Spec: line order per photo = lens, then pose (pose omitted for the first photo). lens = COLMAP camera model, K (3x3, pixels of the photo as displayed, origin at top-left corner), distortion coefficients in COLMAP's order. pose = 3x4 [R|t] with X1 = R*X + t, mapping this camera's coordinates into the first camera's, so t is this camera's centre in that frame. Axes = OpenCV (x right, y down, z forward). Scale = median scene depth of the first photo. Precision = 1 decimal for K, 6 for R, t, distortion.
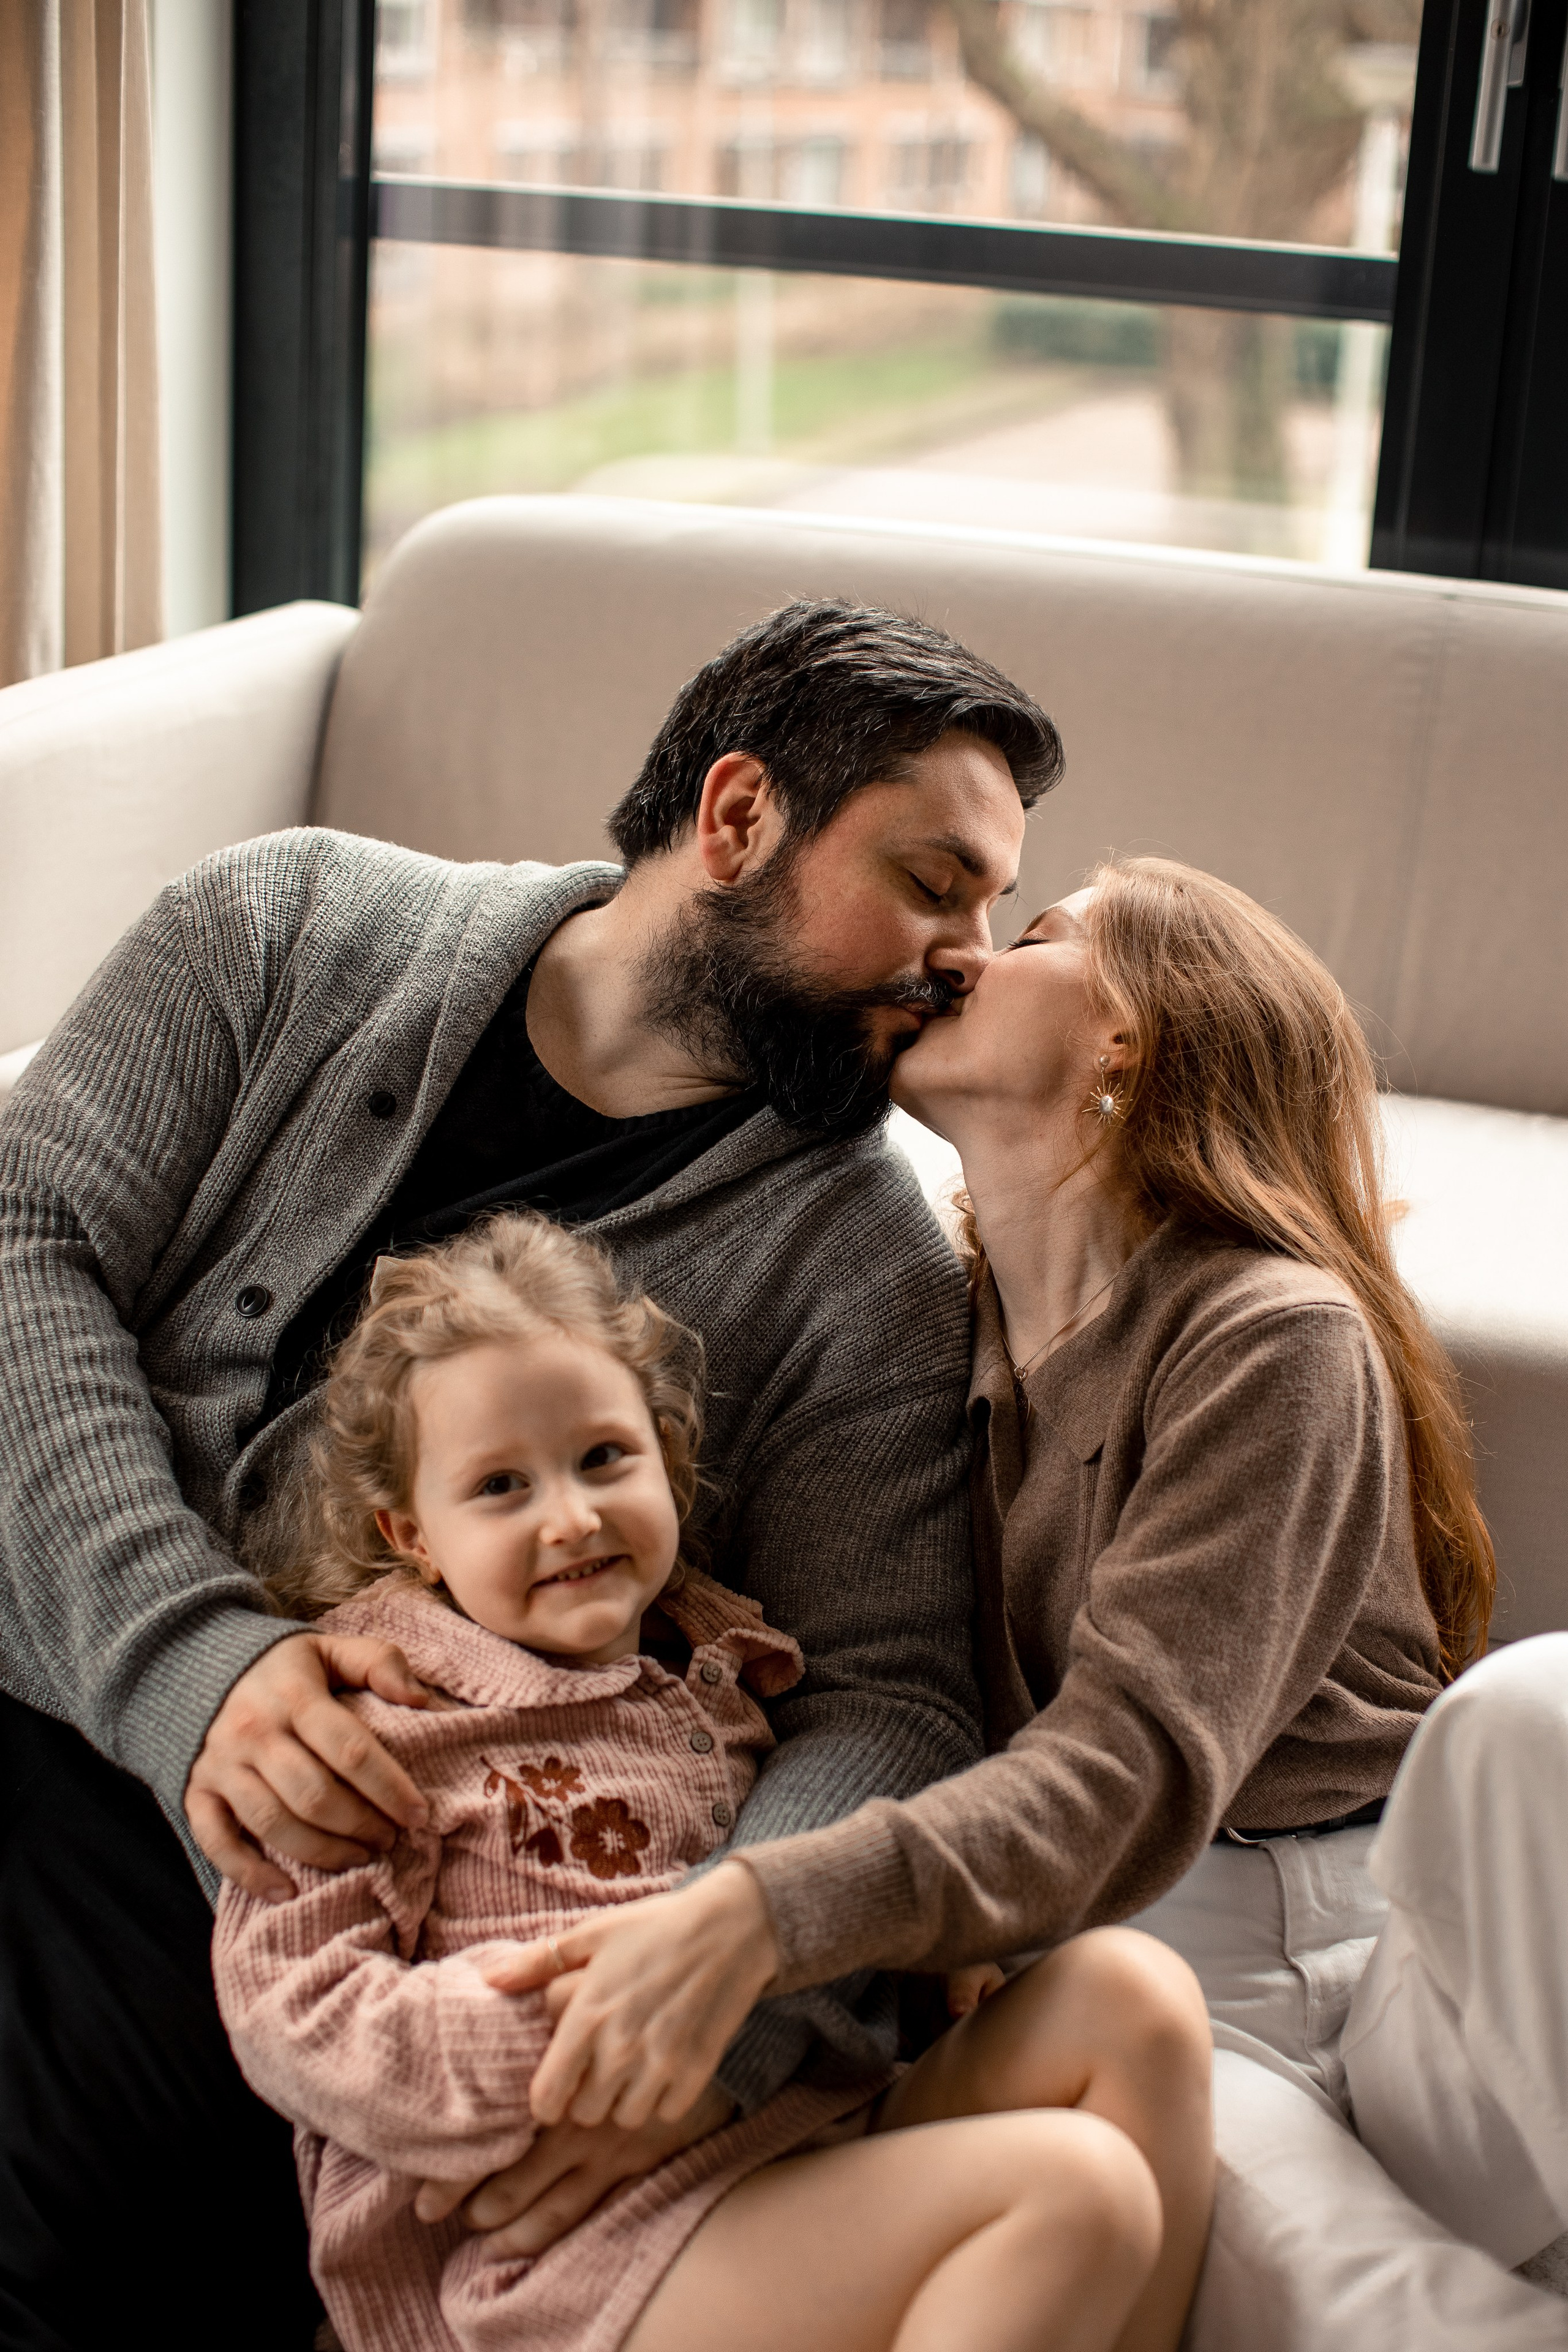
lens RADIAL K [[3638.6, 0, 784.0], [0, 3638.6, 1176.0], [0, 0, 1]] dist [-0.027484, -0.052375]
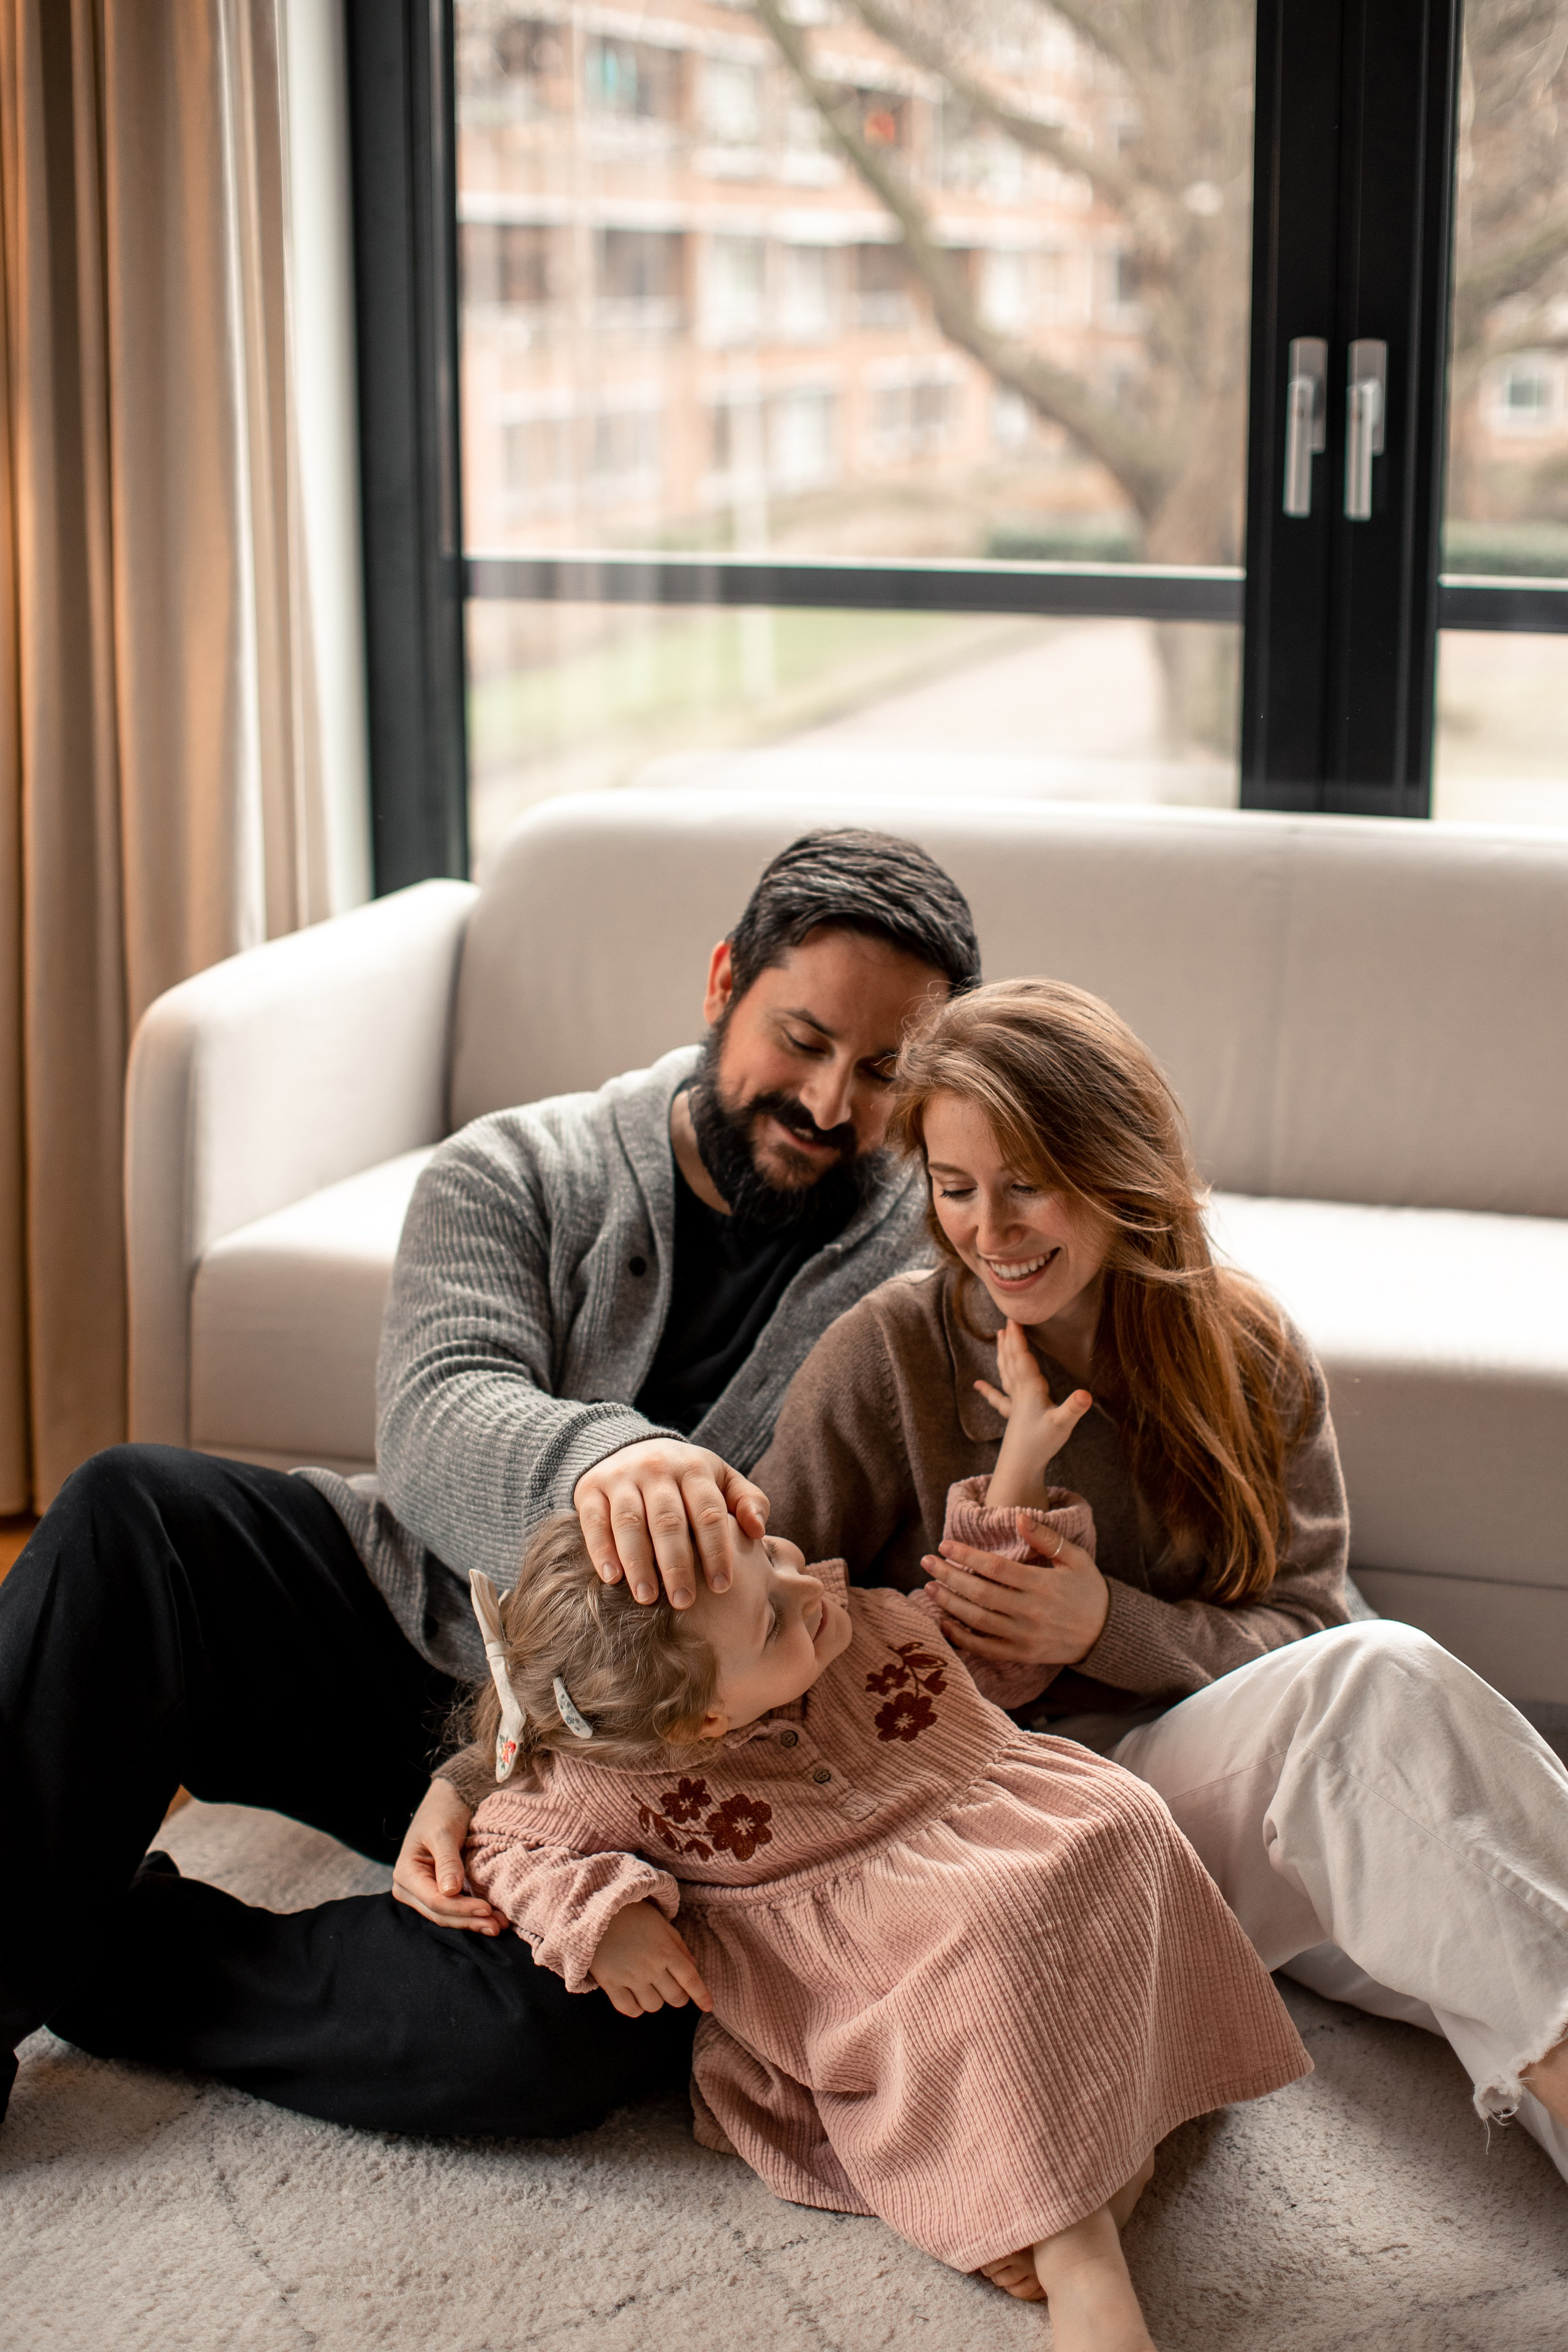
lens RADIAL K [[3638.6, 0, 784.0], [0, 3638.6, 1176.0], [0, 0, 1]] dist [-0.027484, -0.052375]
pose [[0.998310, -0.057409, -0.008991, 0.001578], [0.056722, 0.996351, -0.063772, 0.038166], [0.012619, 0.063154, 0.997924, -0.297194]]
